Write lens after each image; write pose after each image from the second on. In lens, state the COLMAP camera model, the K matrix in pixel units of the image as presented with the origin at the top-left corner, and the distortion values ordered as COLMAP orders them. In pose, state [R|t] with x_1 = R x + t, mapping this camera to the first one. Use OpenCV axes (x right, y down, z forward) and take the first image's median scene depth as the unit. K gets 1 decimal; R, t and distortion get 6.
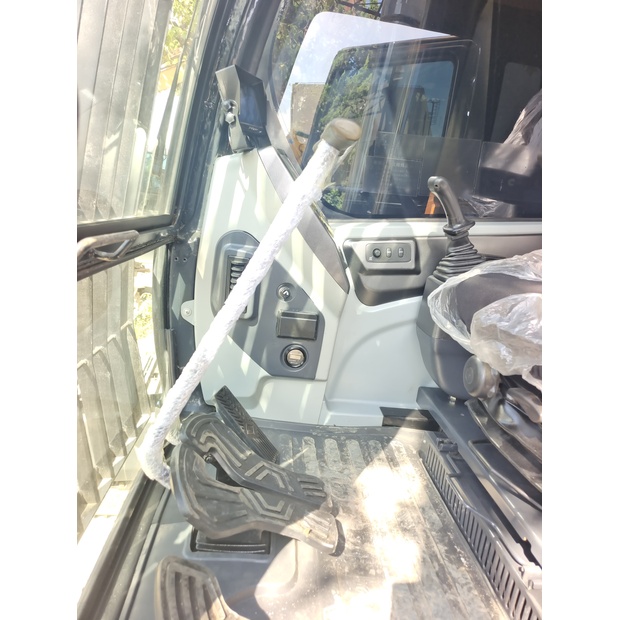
lens RADIAL K [[419.9, 0, 317.7], [0, 419.9, 307.9], [0, 0, 1]] dist [0.051987, -0.047216]
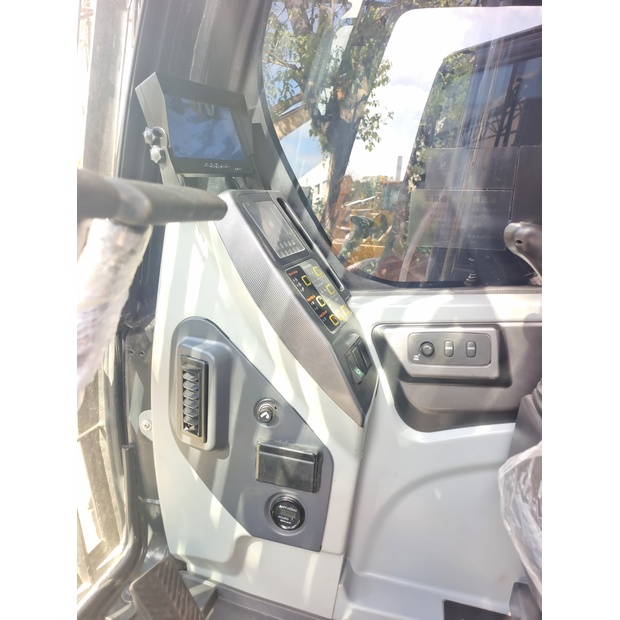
lens RADIAL K [[419.9, 0, 304.7], [0, 419.9, 309.0], [0, 0, 1]] dist [0.051987, -0.047216]
pose [[0.950242, 0.006325, -0.311448, 0.165452], [-0.030563, 0.996863, -0.073004, -0.140986], [0.310009, 0.078890, 0.947455, 0.386497]]
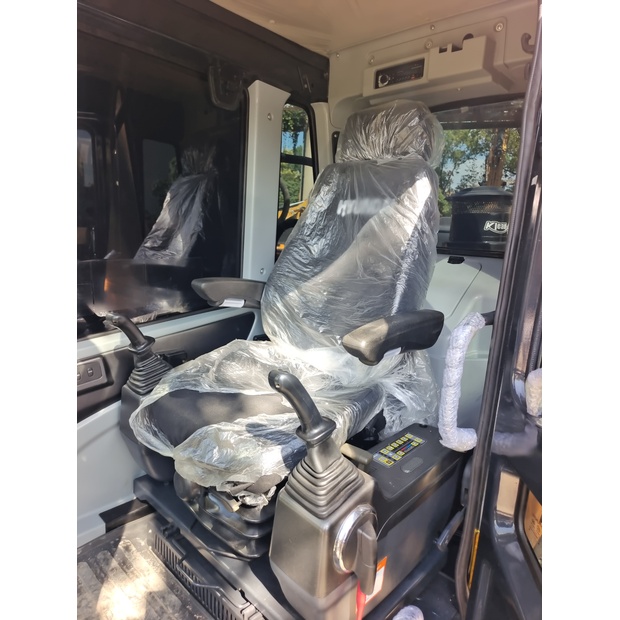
lens RADIAL K [[419.9, 0, 308.8], [0, 419.9, 307.1], [0, 0, 1]] dist [0.051987, -0.047216]
pose [[0.747013, -0.190799, 0.636842, -0.041803], [0.184781, 0.979775, 0.076794, -0.279386], [-0.638614, 0.060310, 0.767161, -0.182705]]
